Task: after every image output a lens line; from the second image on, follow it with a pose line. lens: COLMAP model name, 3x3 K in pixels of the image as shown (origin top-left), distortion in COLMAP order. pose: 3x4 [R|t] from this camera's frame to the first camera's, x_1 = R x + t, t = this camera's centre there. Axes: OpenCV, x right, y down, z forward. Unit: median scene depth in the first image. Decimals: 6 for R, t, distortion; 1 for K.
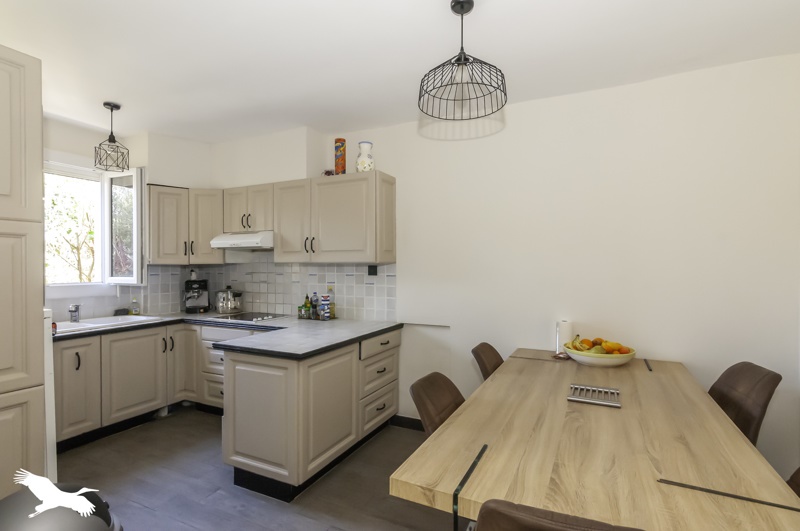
lens RADIAL K [[387.9, 0, 402.8], [0, 387.9, 269.3], [0, 0, 1]] dist [-0.009688, 0.001125]
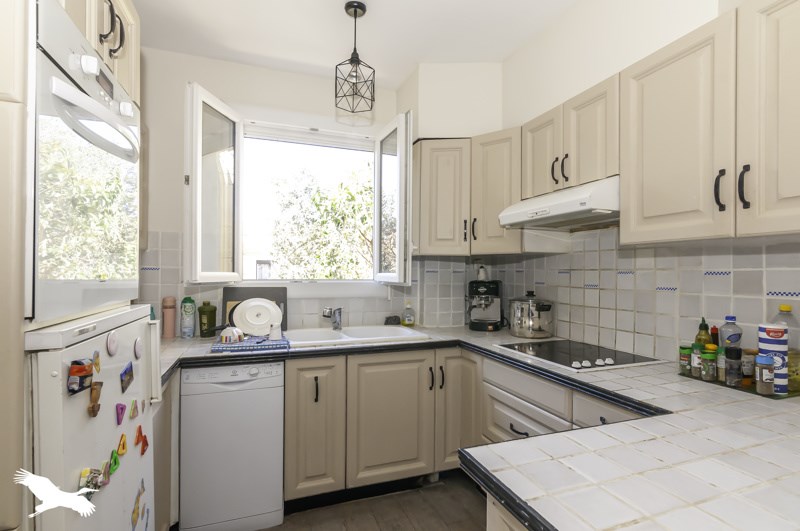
lens RADIAL K [[387.9, 0, 402.8], [0, 387.9, 271.6], [0, 0, 1]] dist [-0.009688, 0.001125]
pose [[0.716064, 0.005506, -0.698013, -0.190375], [-0.012646, 0.999907, -0.005086, 0.019745], [0.697920, 0.012469, 0.716067, 0.476918]]
